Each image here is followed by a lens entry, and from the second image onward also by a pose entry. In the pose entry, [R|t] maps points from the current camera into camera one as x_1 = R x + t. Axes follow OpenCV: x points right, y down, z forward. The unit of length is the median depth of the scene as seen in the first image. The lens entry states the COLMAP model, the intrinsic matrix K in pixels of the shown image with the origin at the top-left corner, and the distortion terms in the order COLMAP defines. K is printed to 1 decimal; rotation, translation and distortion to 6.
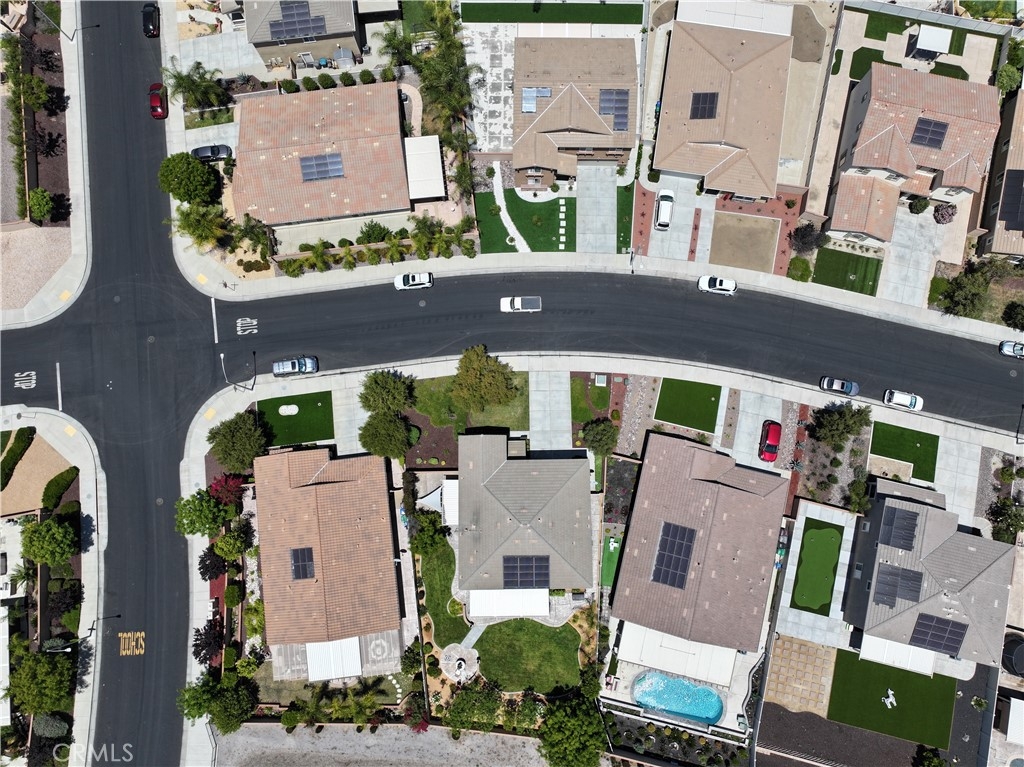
lens RADIAL K [[727.1, 0, 515.3], [0, 727.1, 382.1], [0, 0, 1]] dist [0.002116, 0.012727]
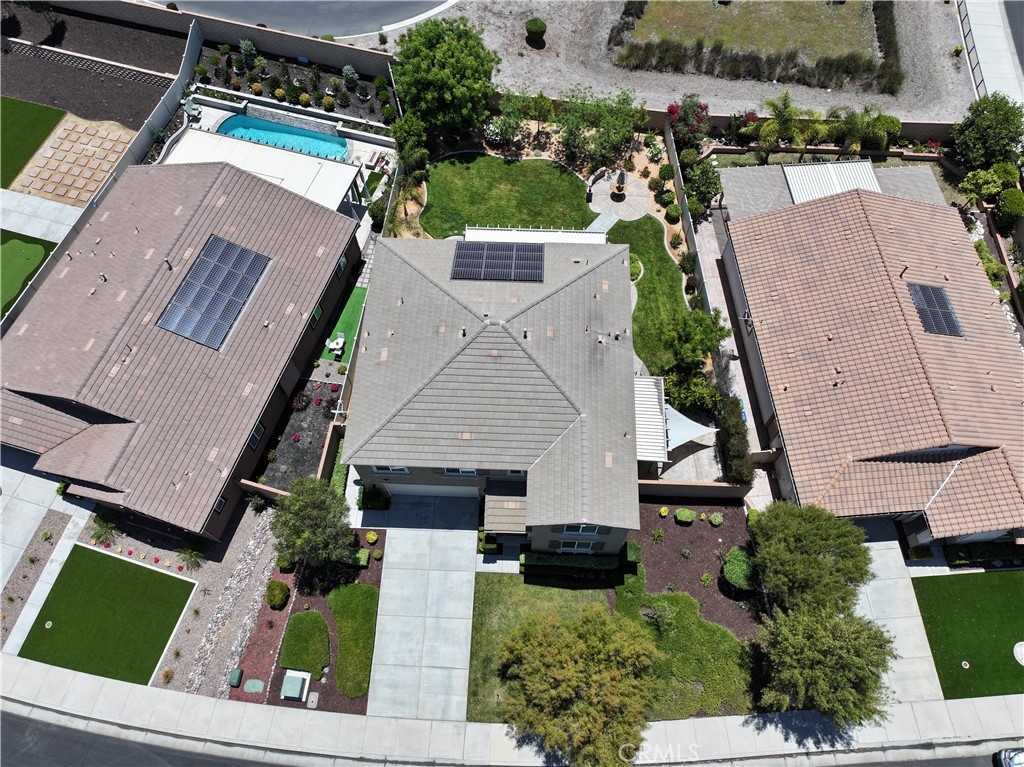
lens RADIAL K [[727.1, 0, 522.8], [0, 727.1, 379.2], [0, 0, 1]] dist [0.002116, 0.012727]
pose [[-0.998512, -0.037005, 0.040052, -0.024119], [0.053375, -0.813580, 0.578997, -0.098947], [0.011160, 0.580274, 0.814345, 0.584658]]
